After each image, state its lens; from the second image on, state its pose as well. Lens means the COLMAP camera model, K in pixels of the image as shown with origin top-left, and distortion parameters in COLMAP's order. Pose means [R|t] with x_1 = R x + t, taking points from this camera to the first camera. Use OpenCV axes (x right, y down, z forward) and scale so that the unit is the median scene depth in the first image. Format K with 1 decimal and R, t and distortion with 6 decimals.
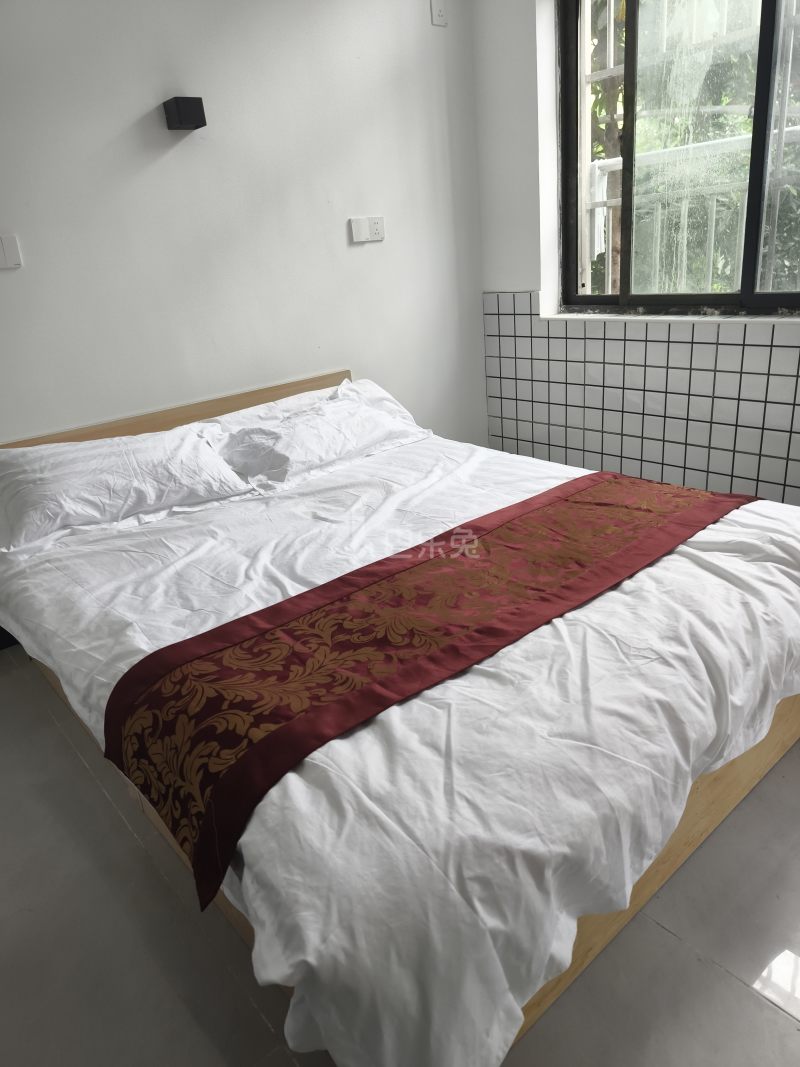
lens RADIAL K [[724.1, 0, 404.2], [0, 724.1, 535.4], [0, 0, 1]] dist [0.027888, -0.018485]
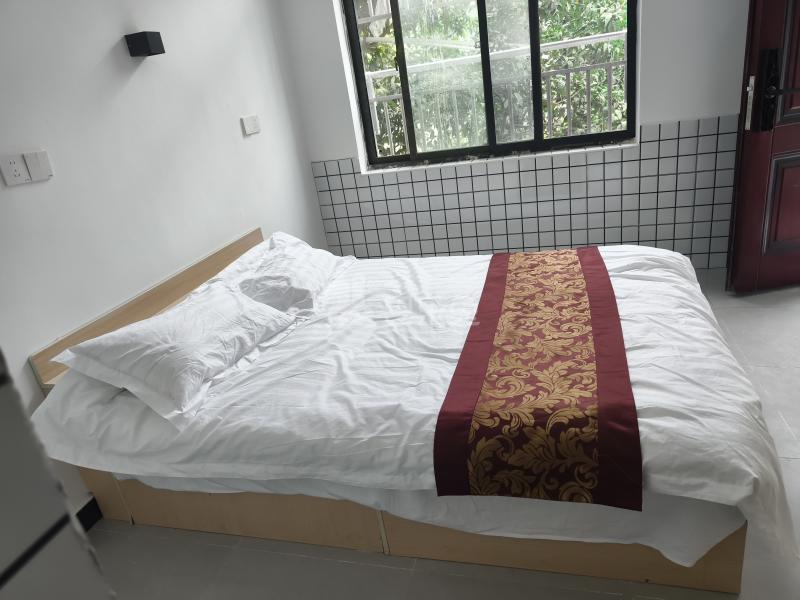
lens RADIAL K [[542.9, 0, 401.8], [0, 542.9, 297.5], [0, 0, 1]] dist [0.027888, -0.018485]
pose [[0.828347, -0.232569, 0.509660, -0.502031], [0.271847, 0.962337, -0.002695, -0.041862], [-0.489838, 0.140782, 0.860372, 0.047215]]
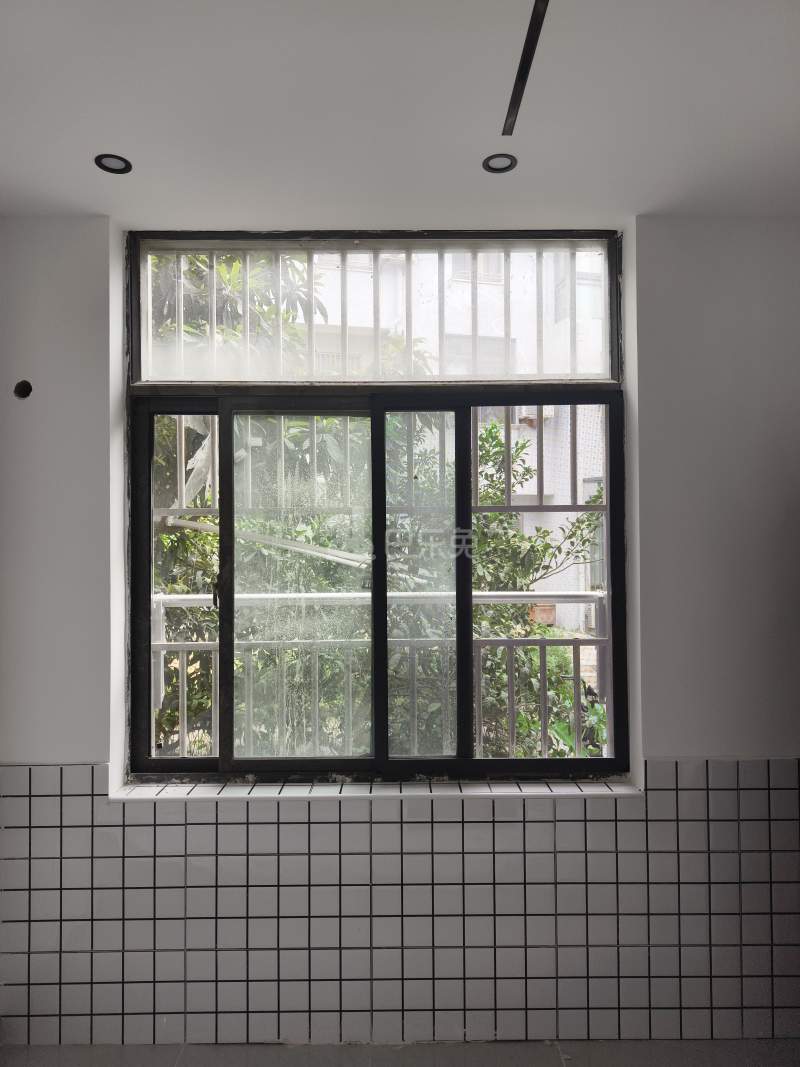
lens RADIAL K [[724.1, 0, 406.7], [0, 724.1, 534.8], [0, 0, 1]] dist [0.027888, -0.018485]
pose [[0.648096, 0.093722, 0.755769, -0.252714], [0.239551, 0.916935, -0.319131, -0.322713], [-0.722901, 0.387873, 0.571811, 0.379653]]
